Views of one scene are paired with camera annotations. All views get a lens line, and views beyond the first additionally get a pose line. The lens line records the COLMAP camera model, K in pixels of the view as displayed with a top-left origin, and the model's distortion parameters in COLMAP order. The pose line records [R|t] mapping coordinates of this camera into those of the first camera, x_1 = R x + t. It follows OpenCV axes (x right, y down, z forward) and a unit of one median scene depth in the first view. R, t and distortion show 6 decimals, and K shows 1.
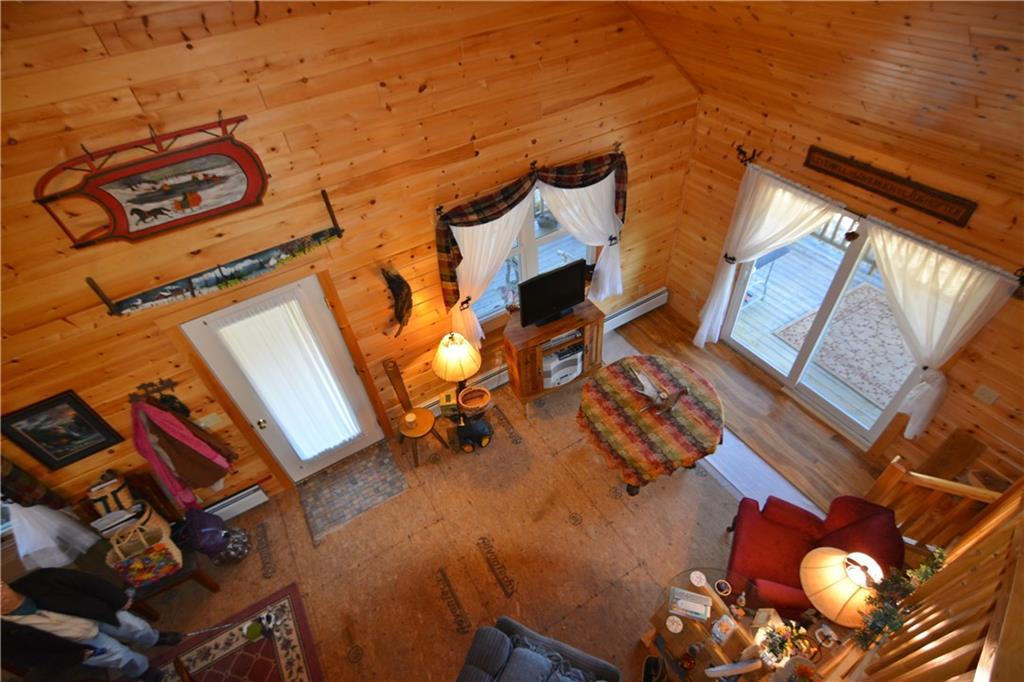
lens RADIAL K [[498.3, 0, 515.8], [0, 498.3, 343.6], [0, 0, 1]] dist [-0.016909, 0.001928]
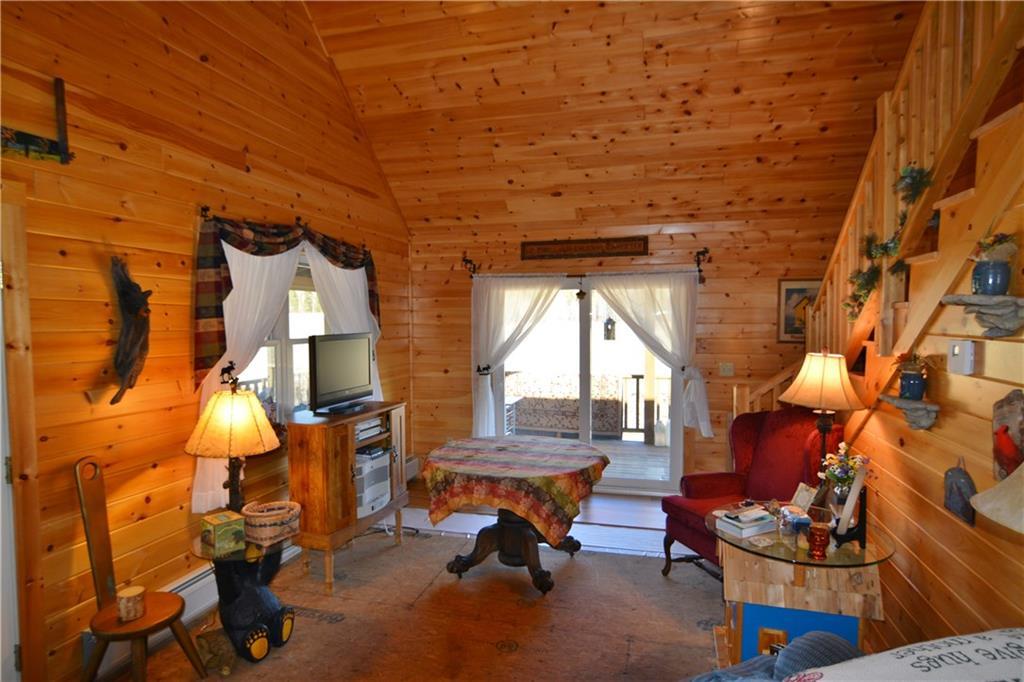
lens RADIAL K [[560.5, 0, 512.8], [0, 560.5, 342.6], [0, 0, 1]] dist [-0.019506, 0.007268]
pose [[0.715798, 0.030053, 0.697661, -0.365997], [0.457922, 0.734069, -0.501448, 0.451192], [-0.527201, 0.678409, 0.511683, 0.447508]]
